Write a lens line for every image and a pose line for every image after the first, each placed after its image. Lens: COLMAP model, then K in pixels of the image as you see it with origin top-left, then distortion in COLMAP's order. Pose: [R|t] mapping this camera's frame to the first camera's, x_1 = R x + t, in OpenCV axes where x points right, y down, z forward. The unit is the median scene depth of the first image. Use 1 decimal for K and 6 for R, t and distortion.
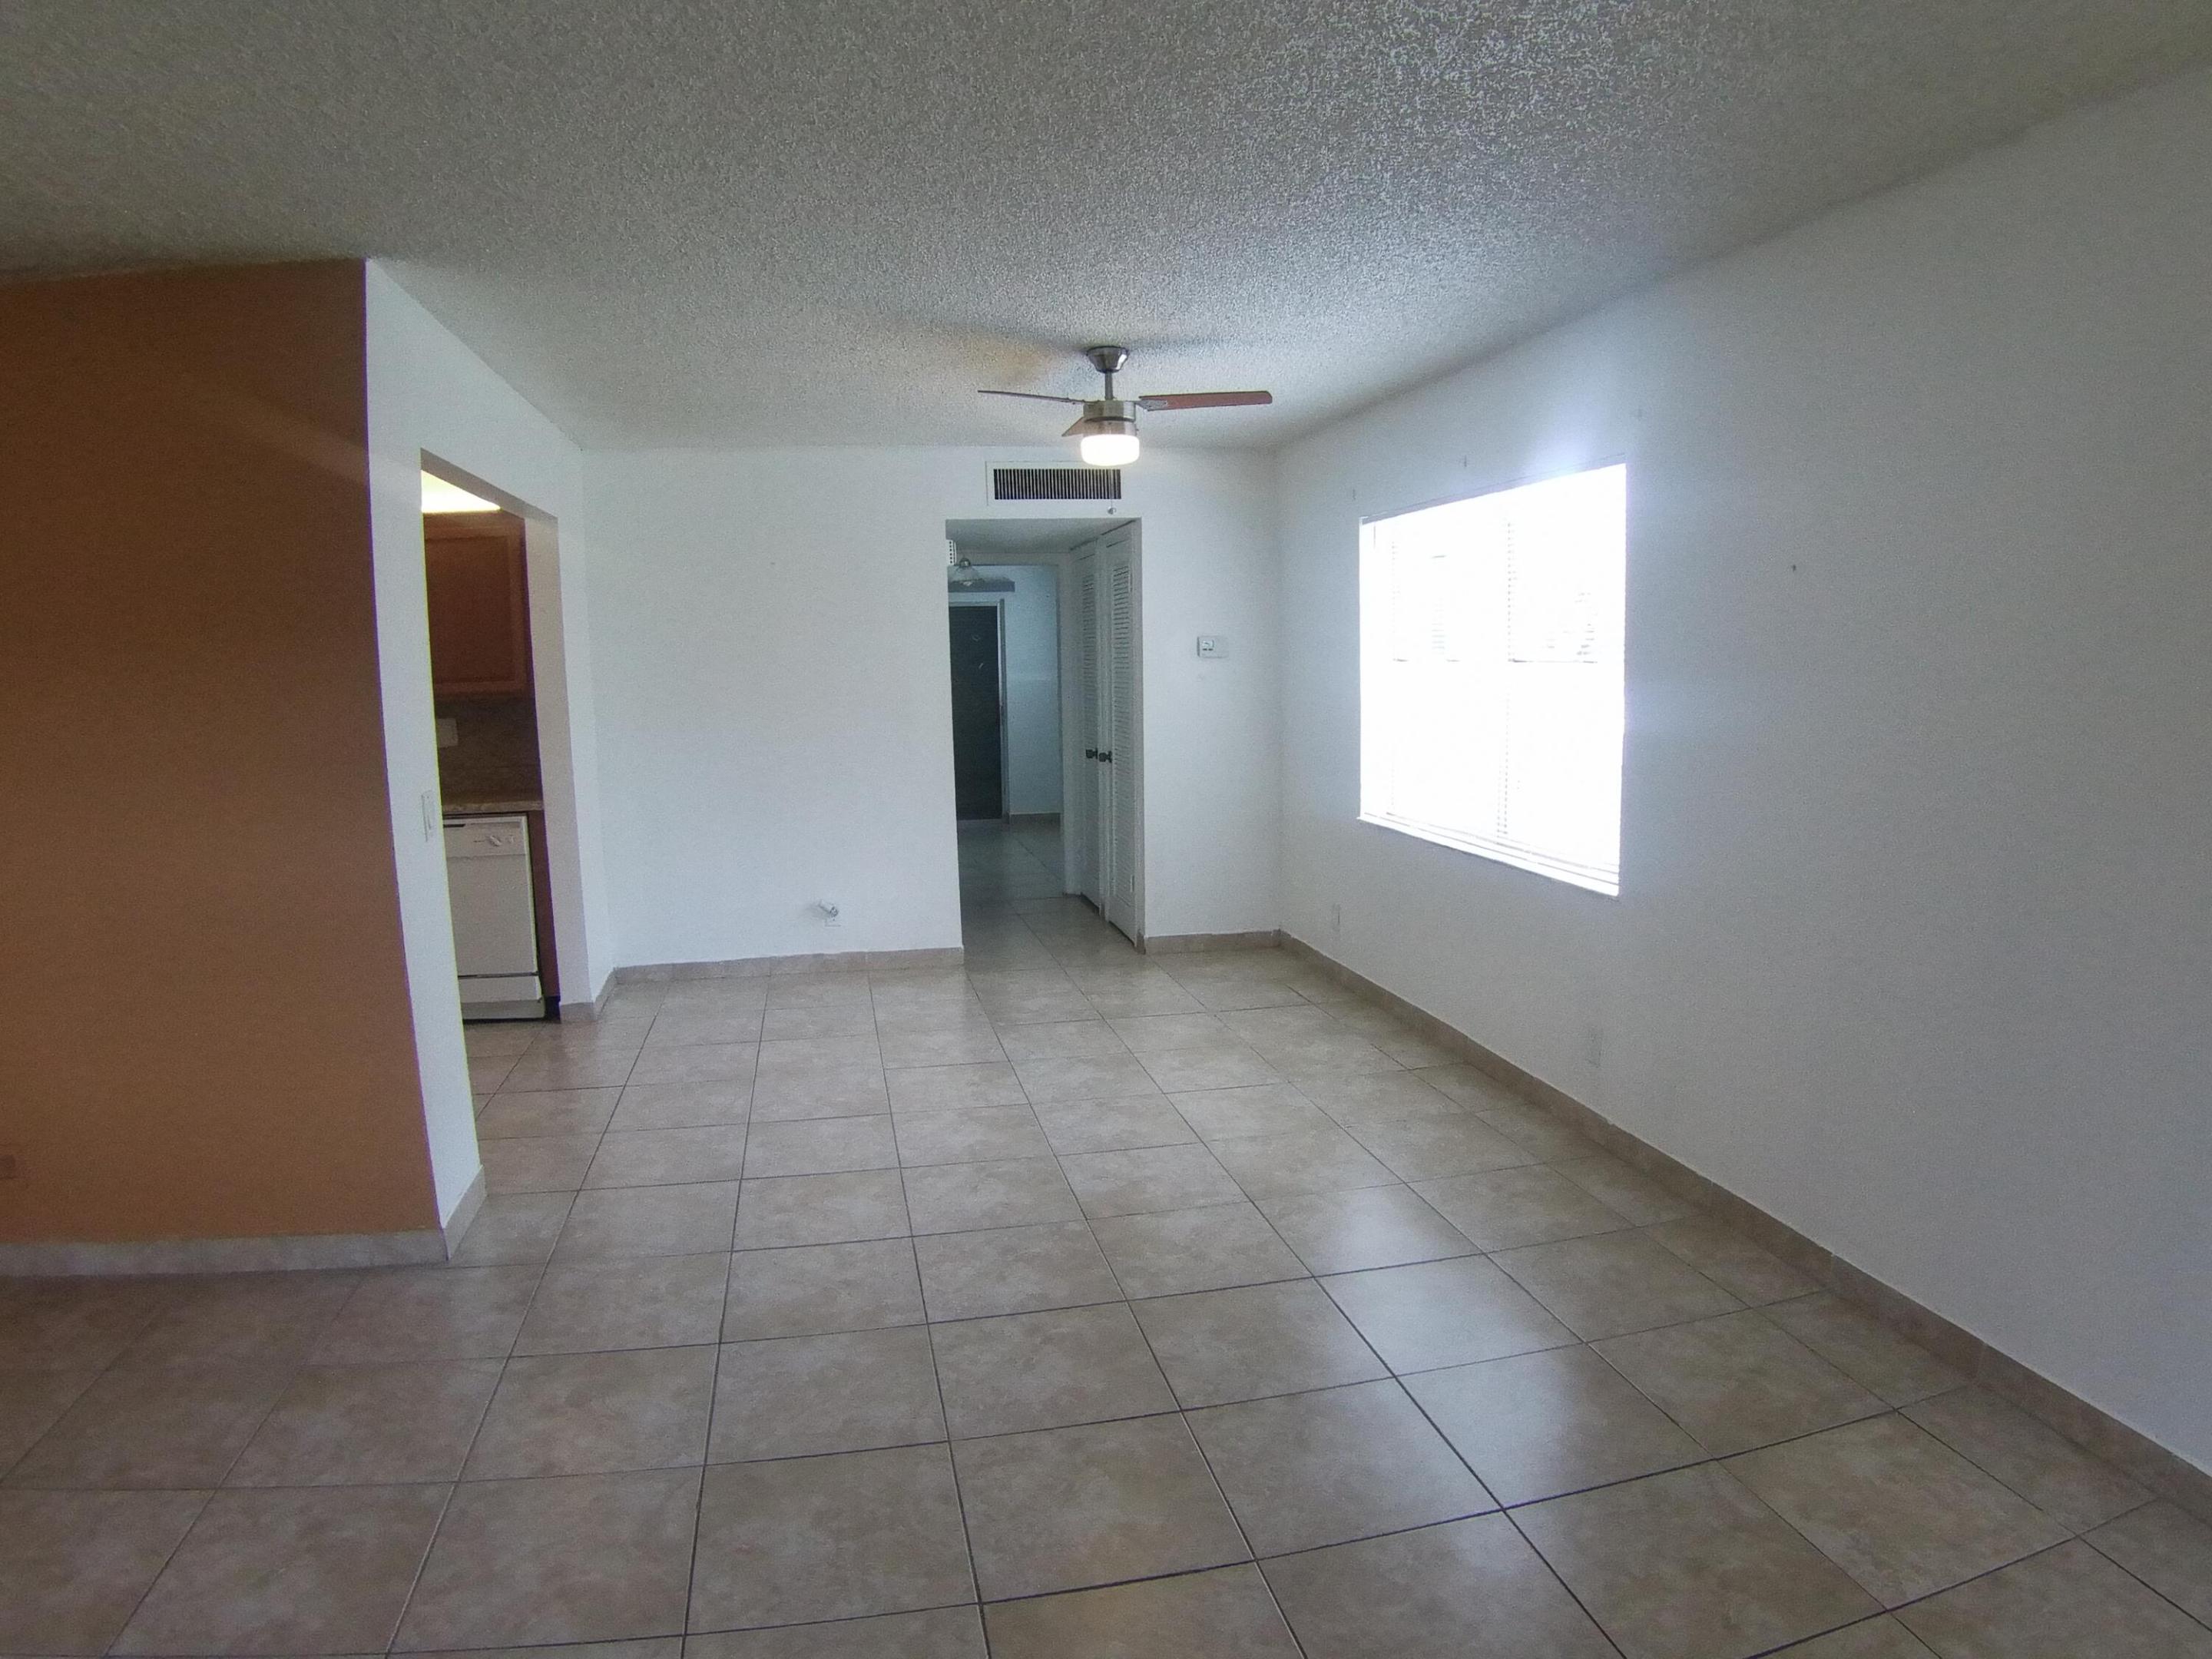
lens RADIAL K [[1260.2, 0, 1106.0], [0, 1260.2, 829.5], [0, 0, 1]] dist [-0.164314, 0.030717]
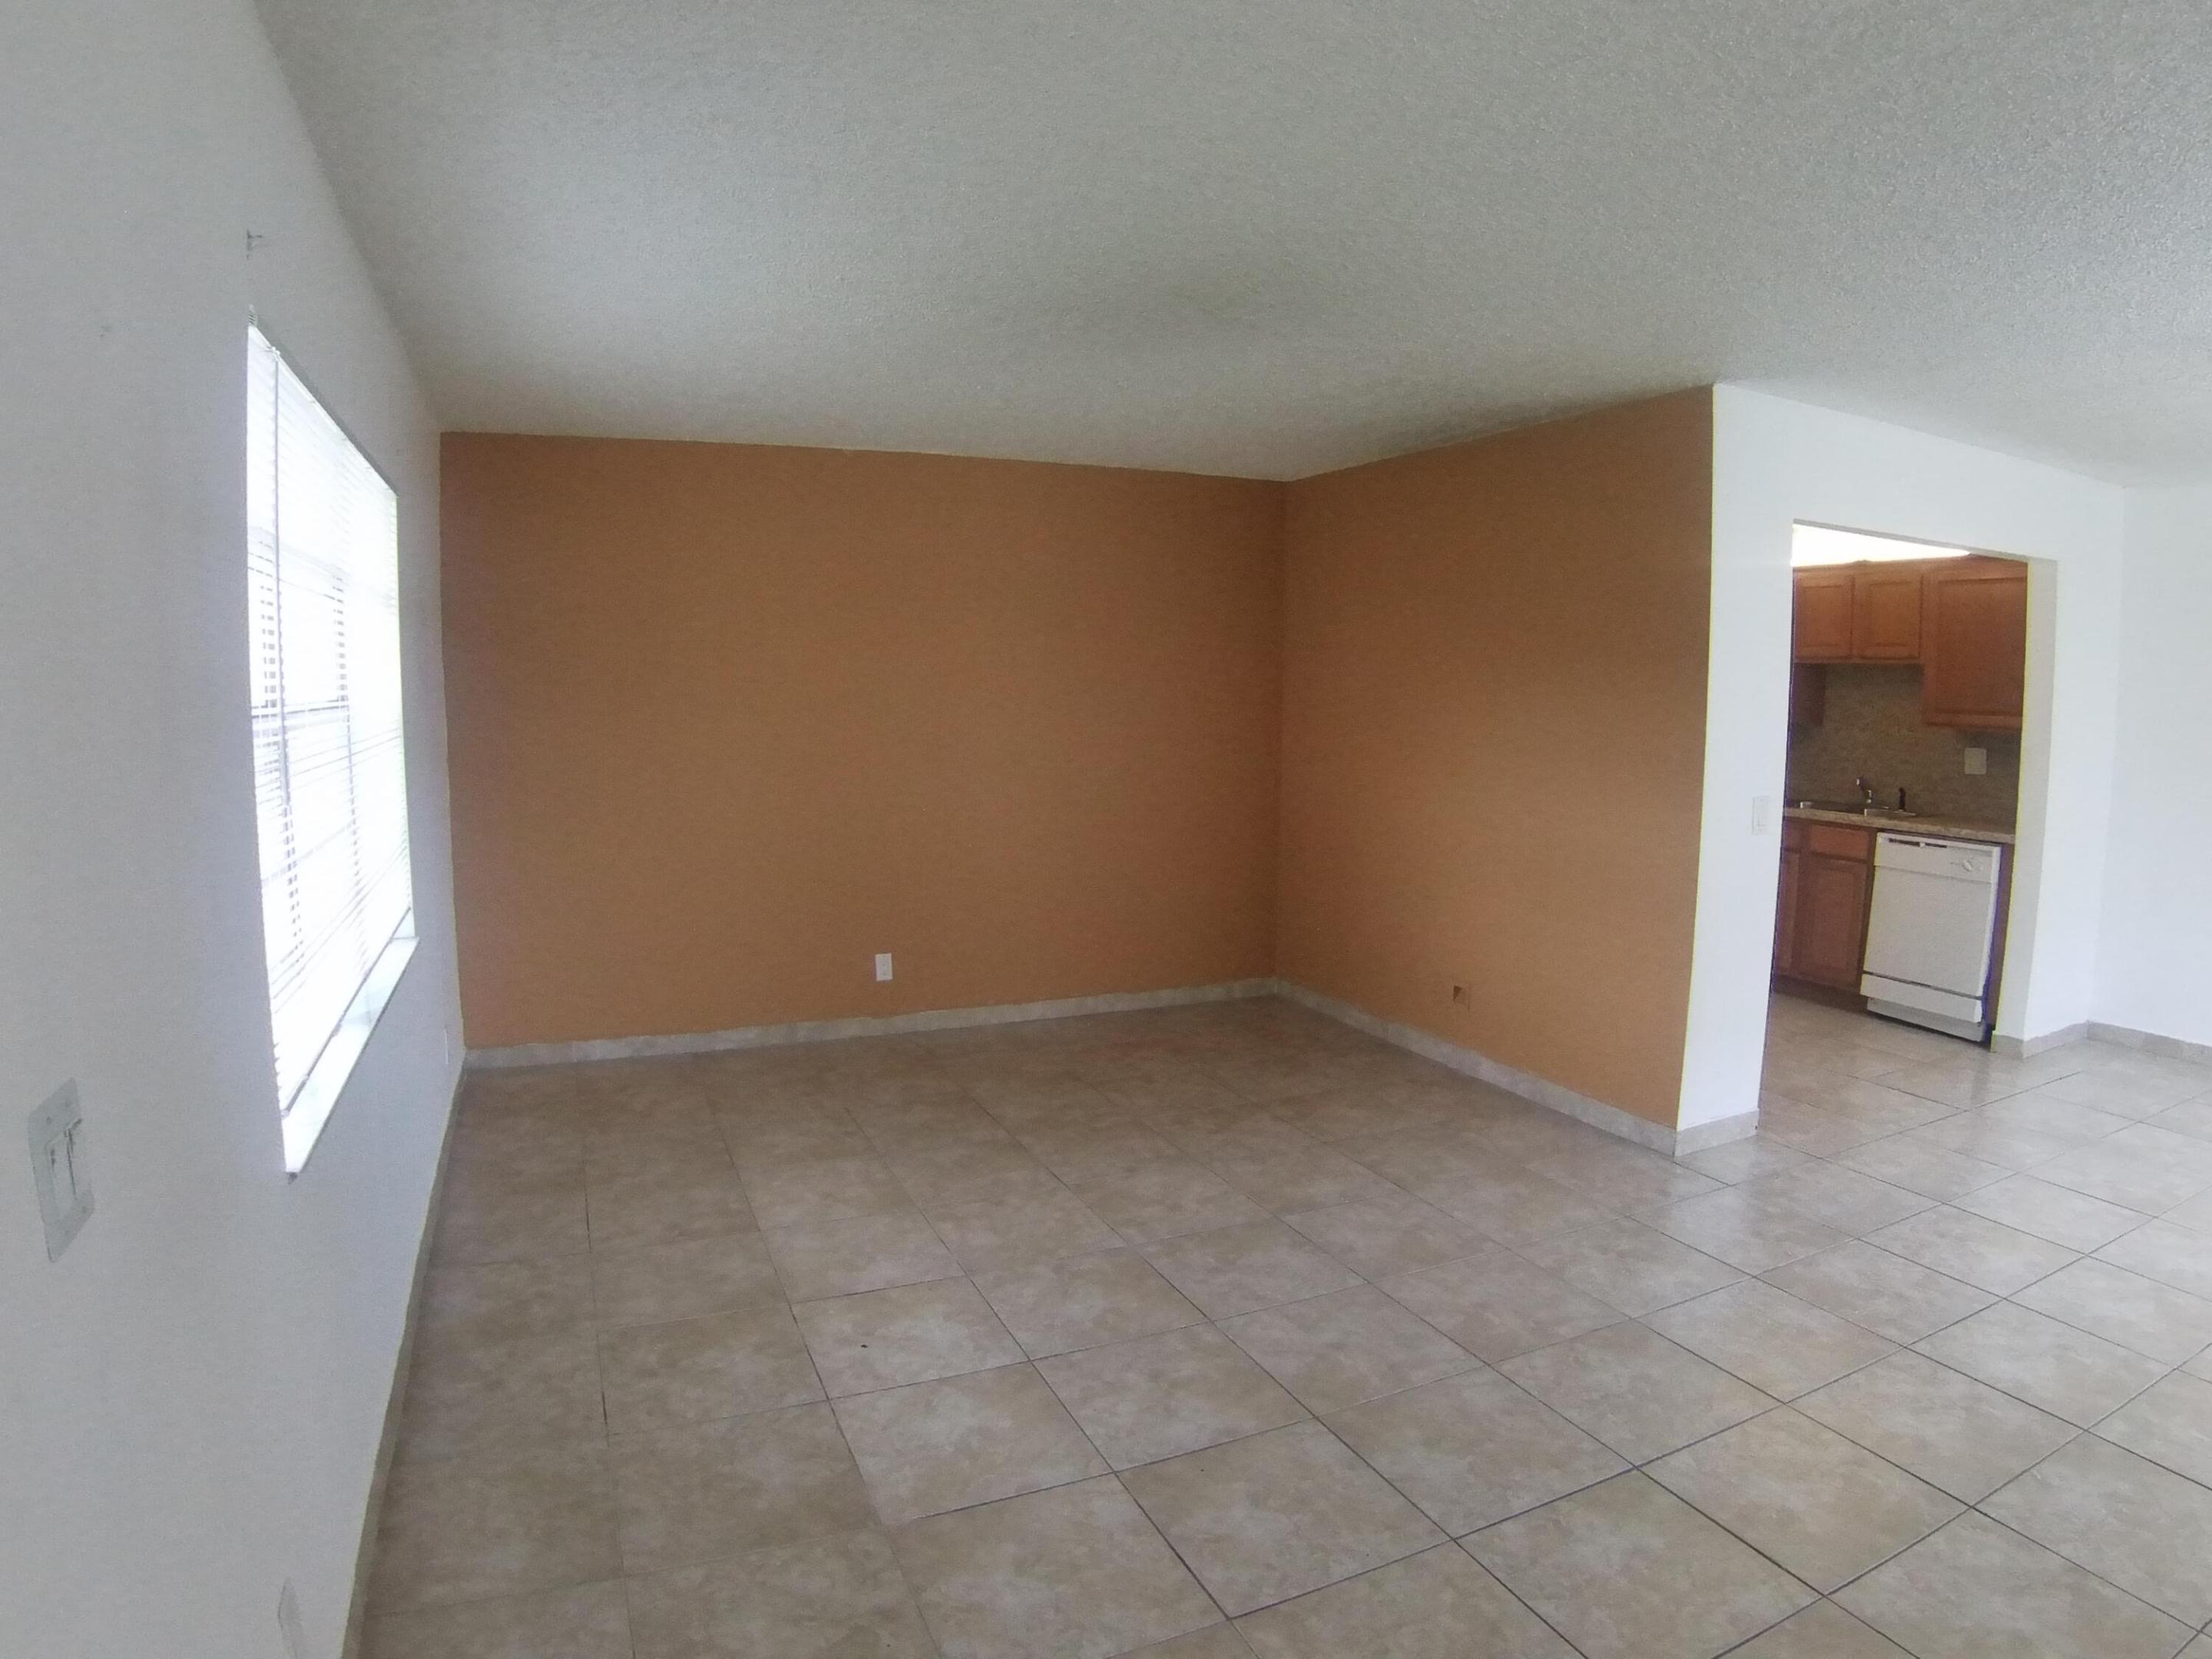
lens RADIAL K [[1288.5, 0, 1118.9], [0, 1288.5, 860.4], [0, 0, 1]] dist [-0.185533, 0.039106]
pose [[0.207615, 0.148529, -0.966869, 0.415308], [-0.136825, 0.983098, 0.121642, -0.023239], [0.968594, 0.107037, 0.224428, 0.054978]]
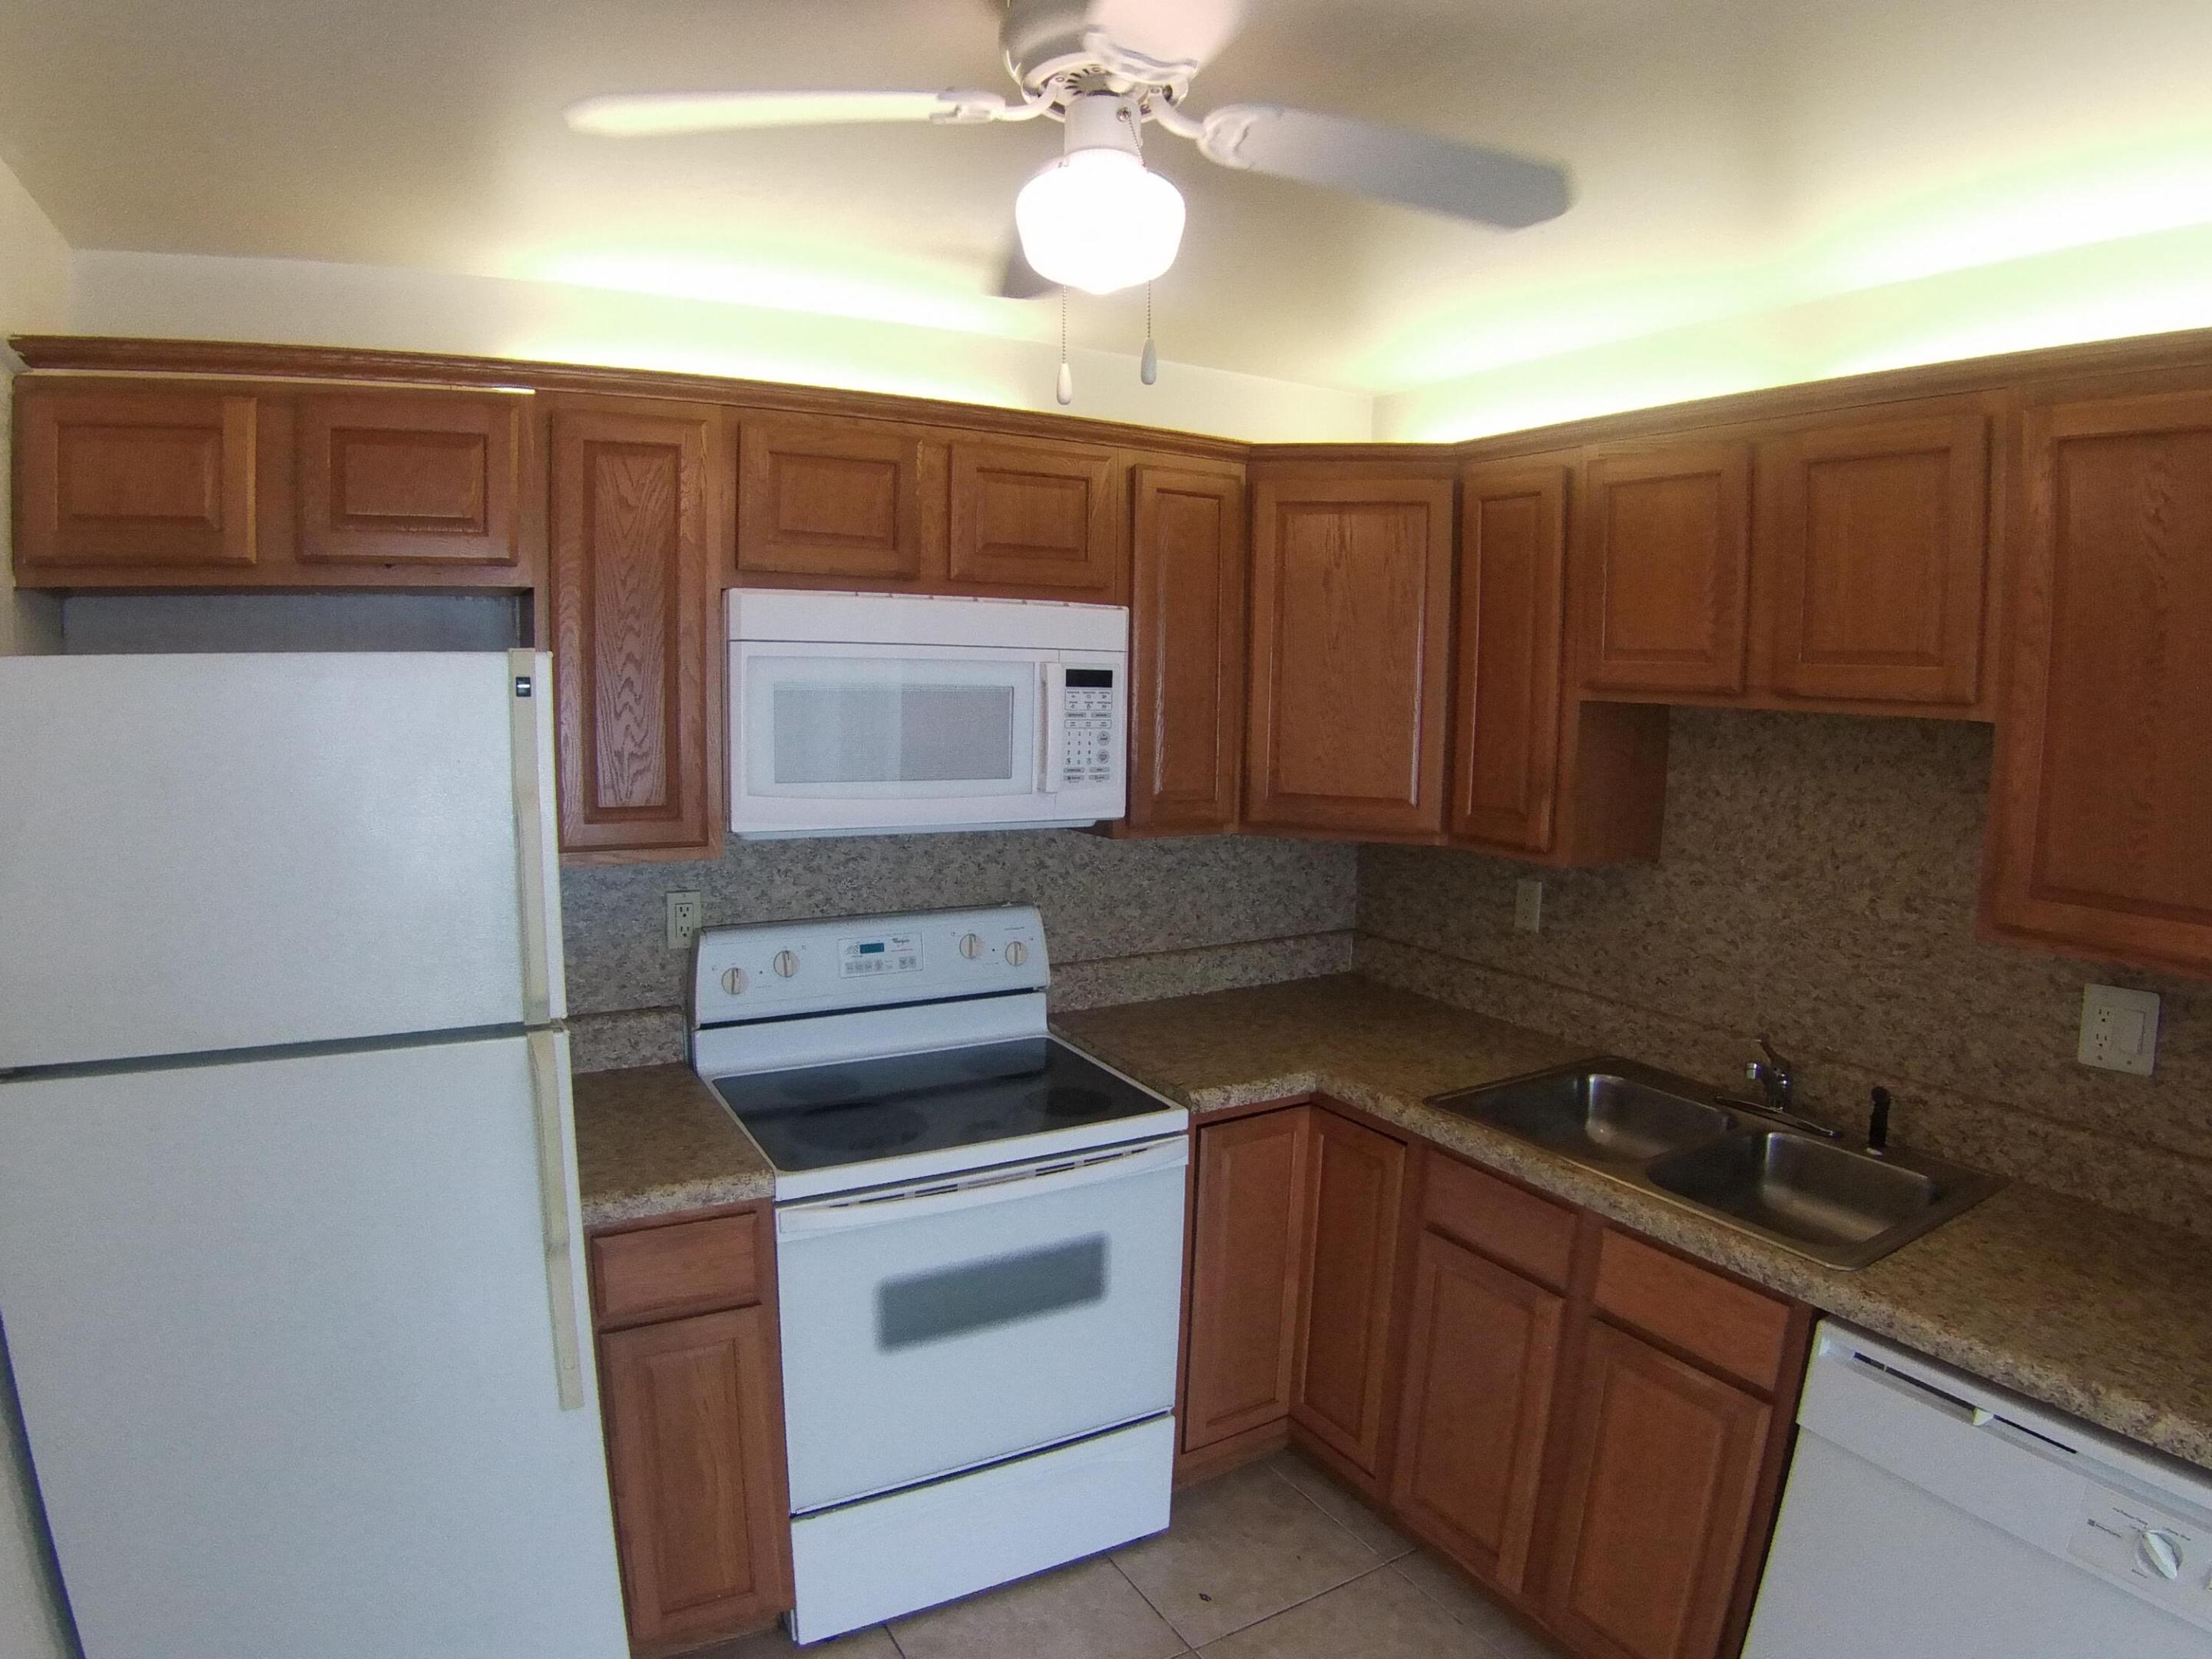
lens RADIAL K [[1273.6, 0, 1118.1], [0, 1273.6, 836.0], [0, 0, 1]] dist [-0.167049, 0.031391]
pose [[0.301630, 0.139245, -0.943202, -0.475120], [-0.153302, 0.983489, 0.096168, -0.164941], [0.941019, 0.115588, 0.317997, 0.851232]]
